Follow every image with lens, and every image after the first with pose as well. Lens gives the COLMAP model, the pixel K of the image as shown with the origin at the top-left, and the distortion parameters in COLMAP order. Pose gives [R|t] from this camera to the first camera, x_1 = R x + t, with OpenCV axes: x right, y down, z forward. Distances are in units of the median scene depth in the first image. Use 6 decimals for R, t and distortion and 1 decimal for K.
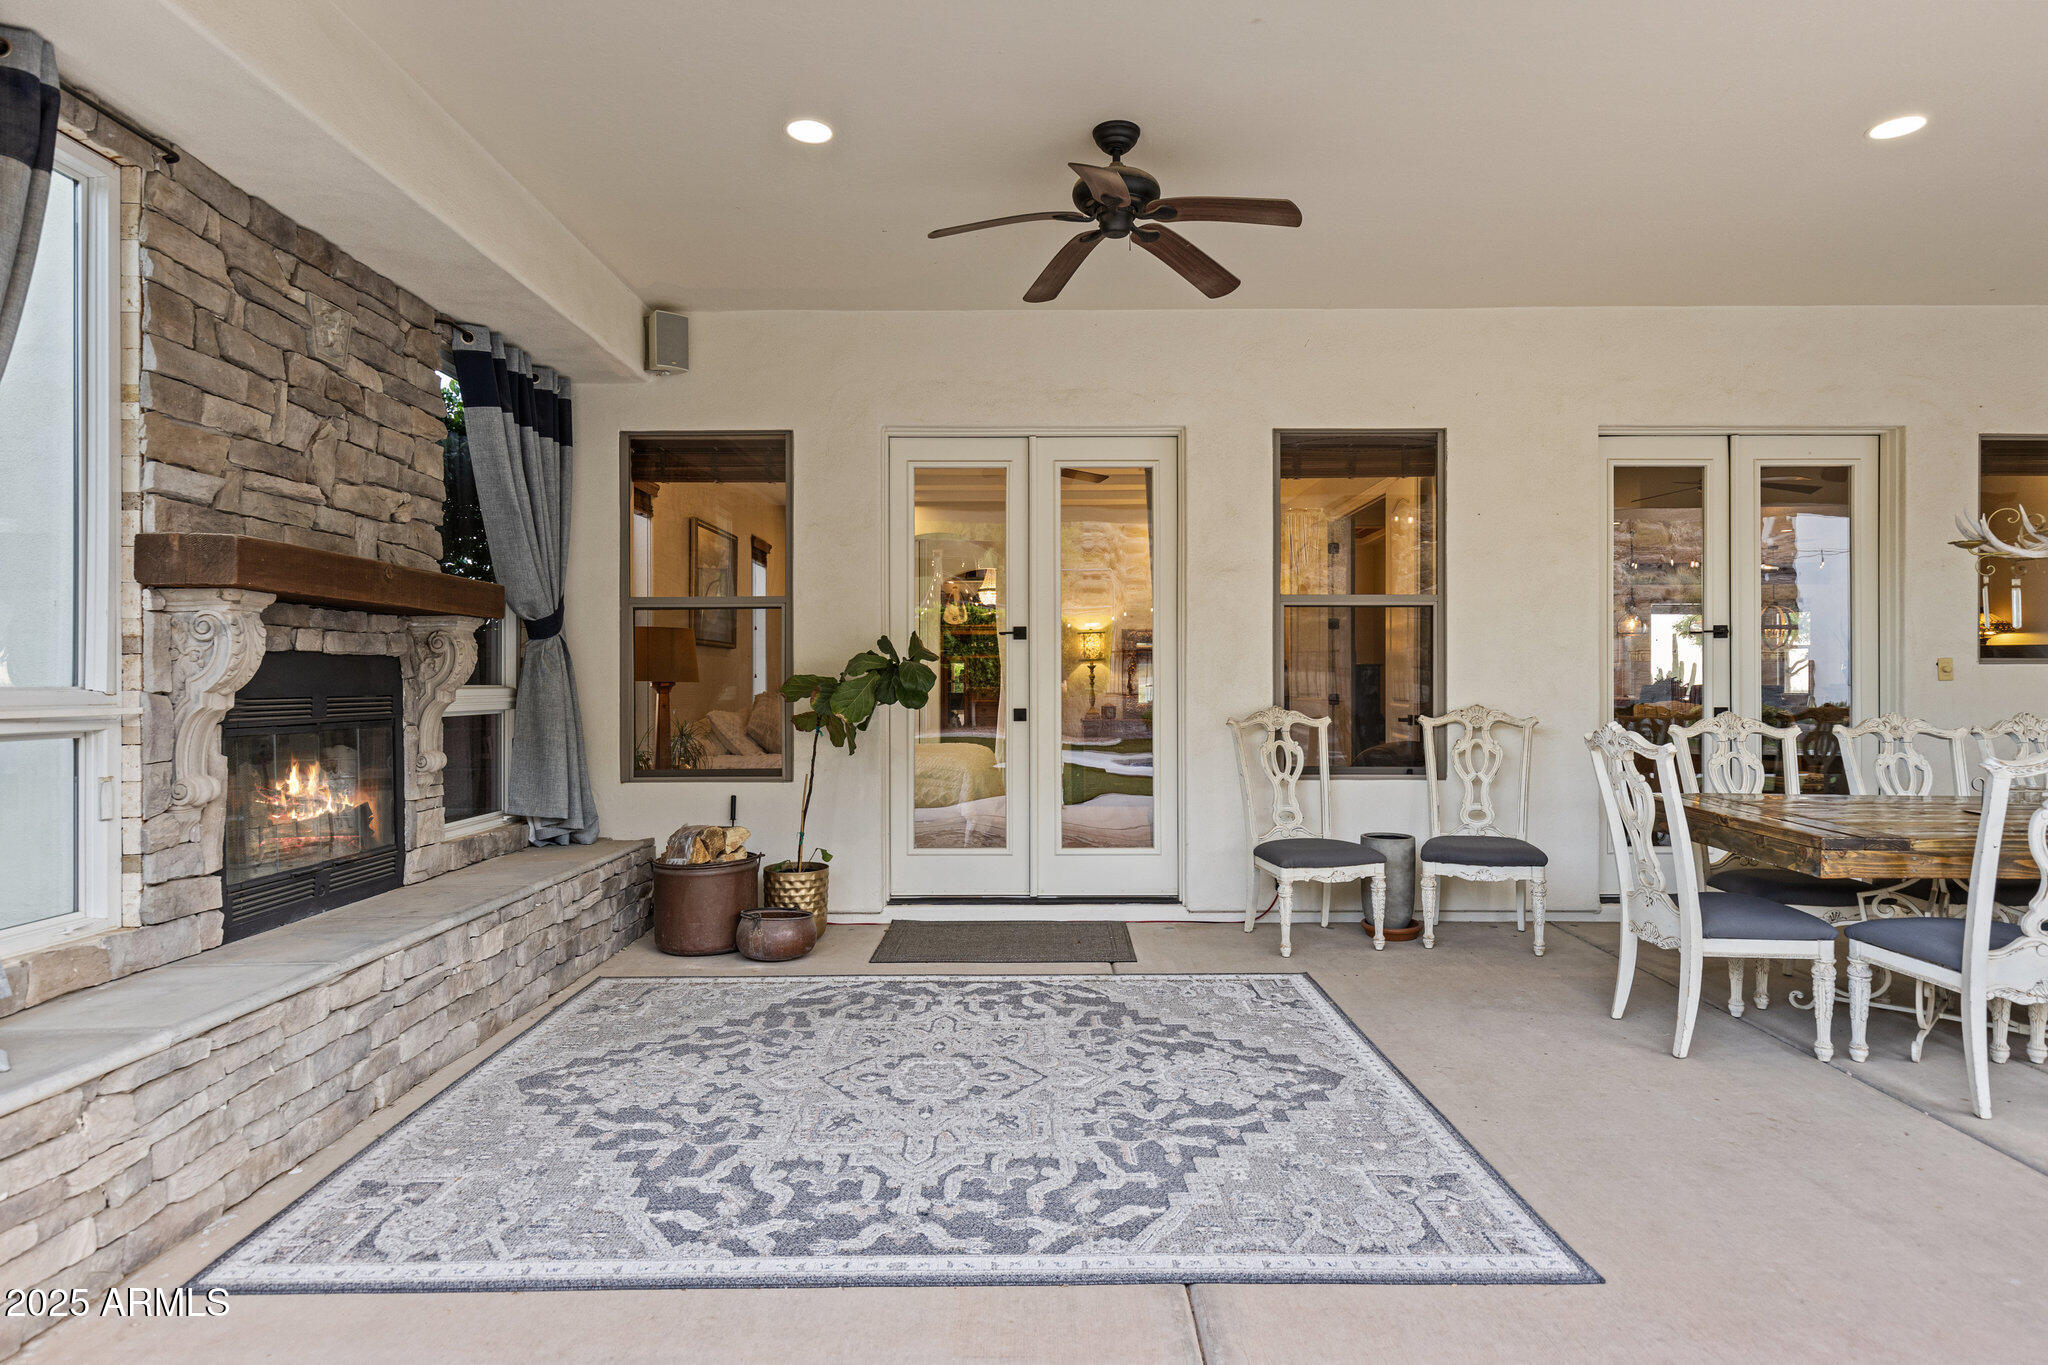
lens RADIAL K [[1130.3, 0, 1033.7], [0, 1130.3, 677.8], [0, 0, 1]] dist [0.006439, -0.002395]
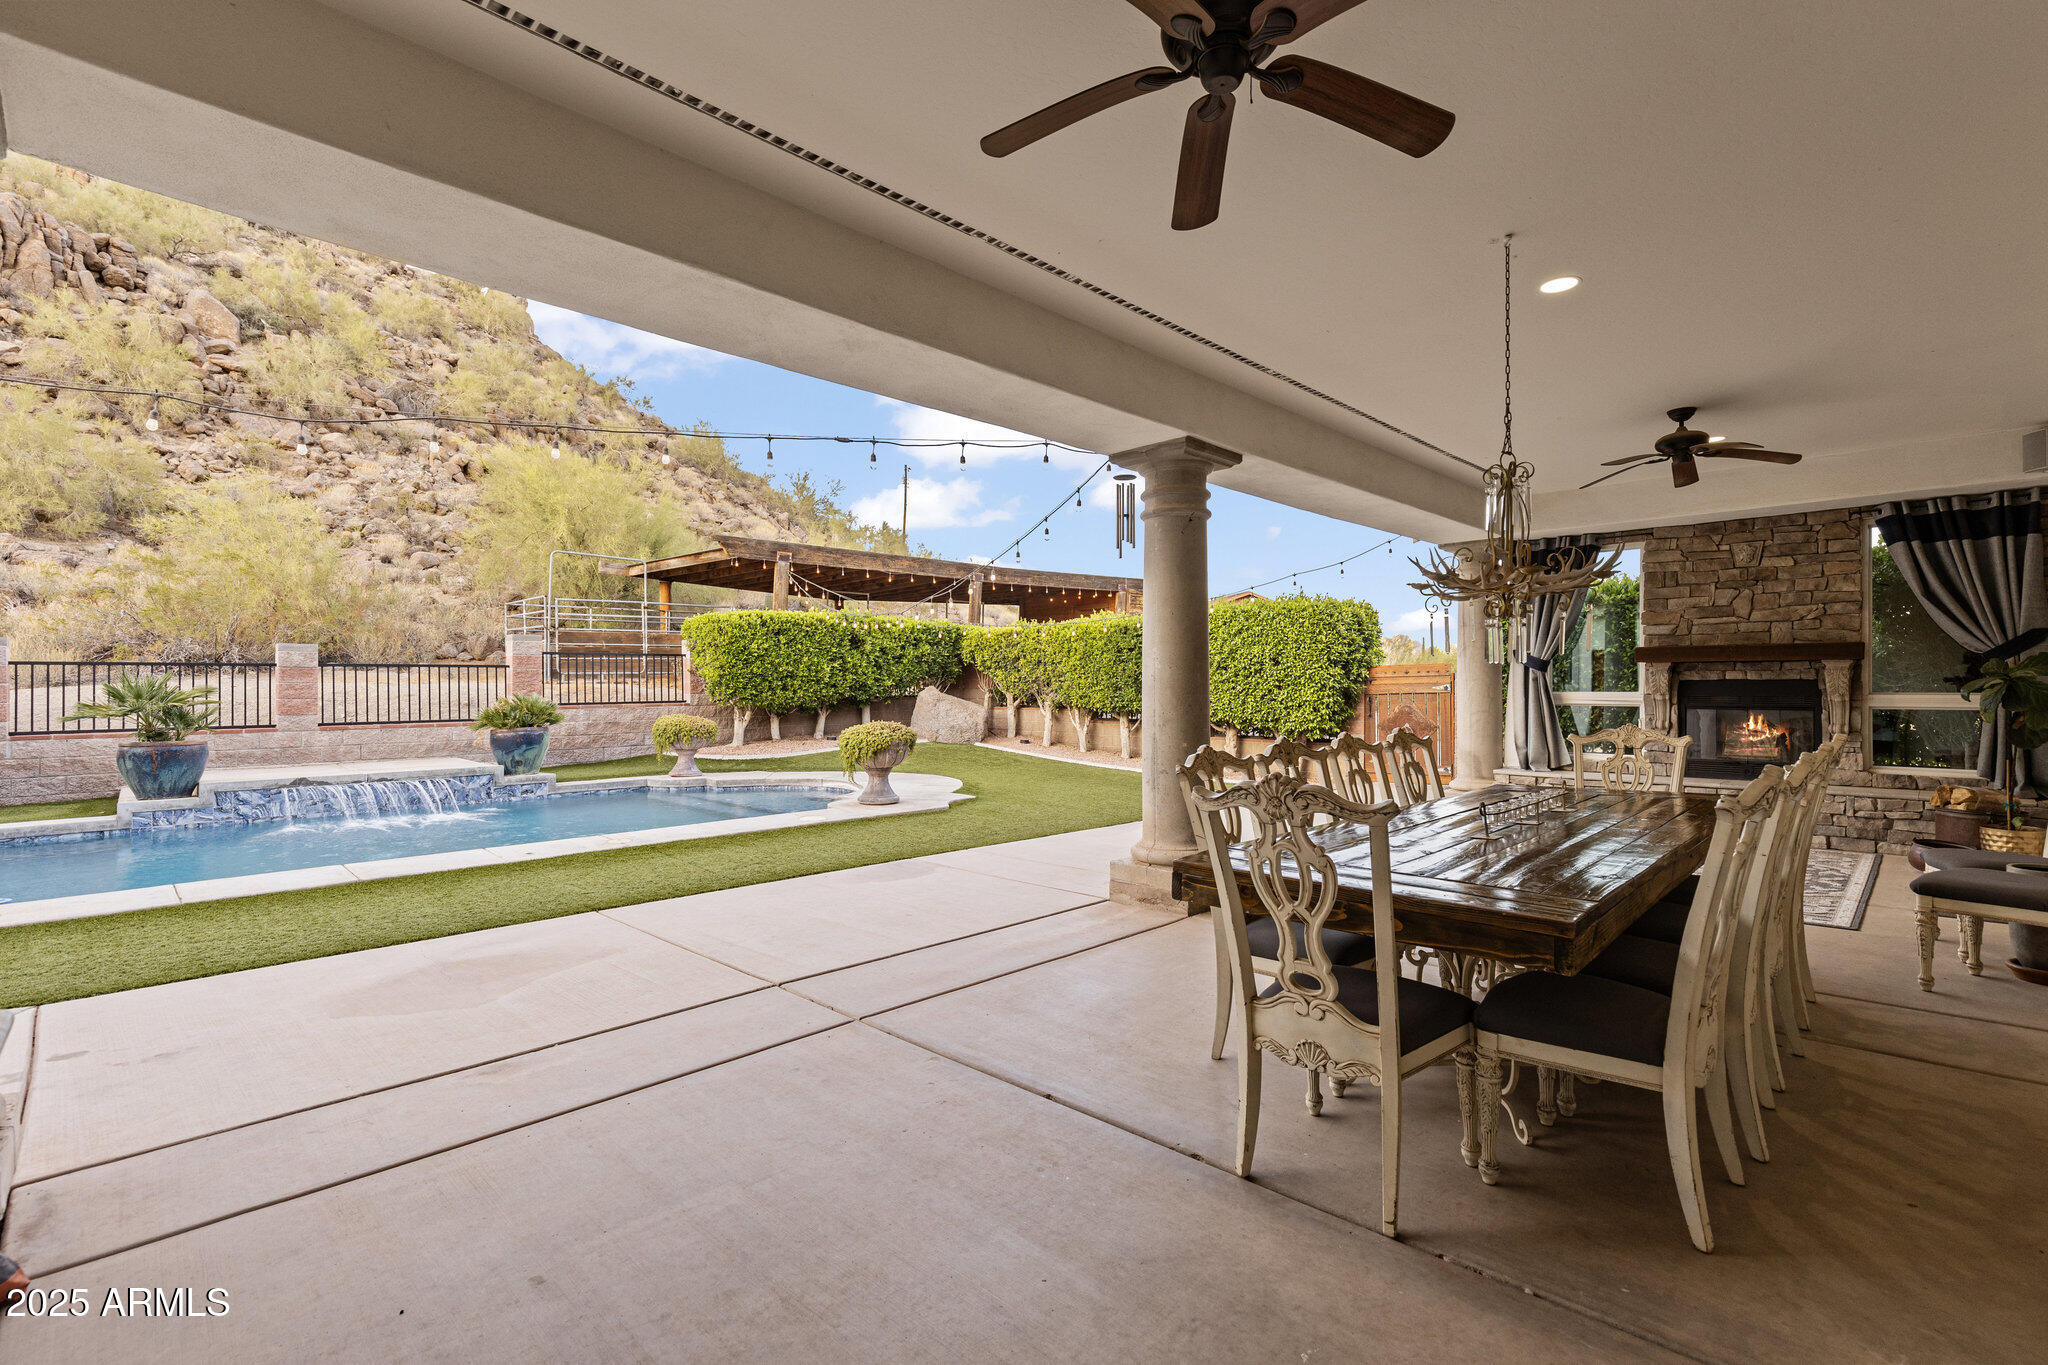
lens RADIAL K [[918.2, 0, 1049.3], [0, 918.2, 683.8], [0, 0, 1]] dist [0.006671, -0.000520]
pose [[-0.698033, 0.002187, -0.716062, 1.913004], [0.007285, 0.999965, -0.004047, -0.015378], [0.716028, -0.008041, -0.698025, 1.289180]]
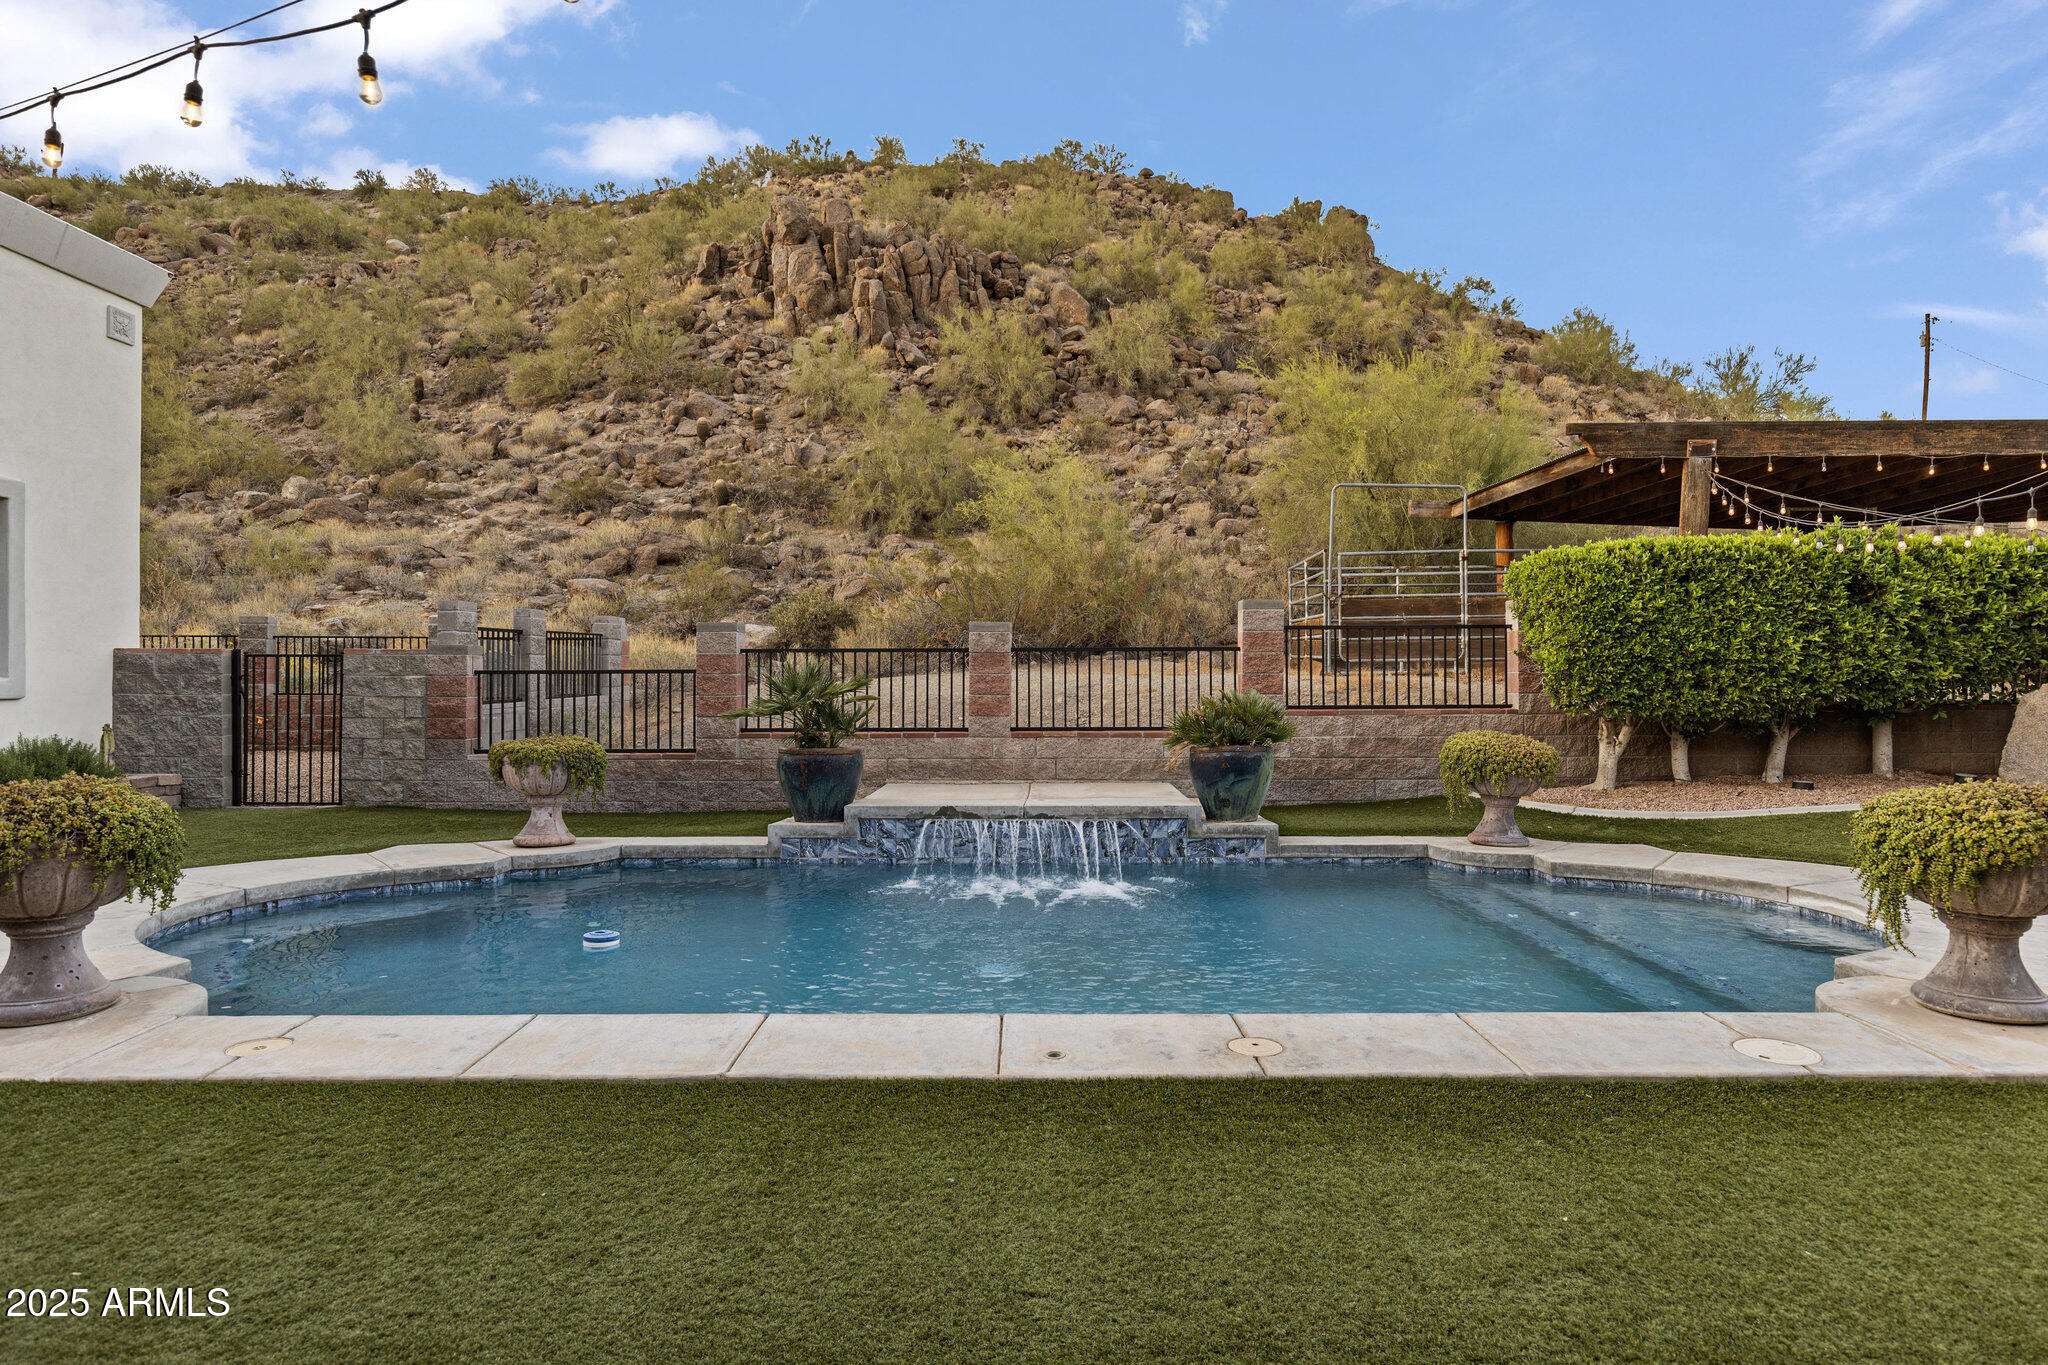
lens RADIAL K [[1169.7, 0, 1040.1], [0, 1169.7, 680.1], [0, 0, 1]] dist [-0.000294, 0.001383]
pose [[-1.000000, 0.000570, -0.000234, 1.408031], [0.000571, 0.999986, -0.005239, -0.016852], [0.000231, -0.005239, -0.999986, 0.425018]]
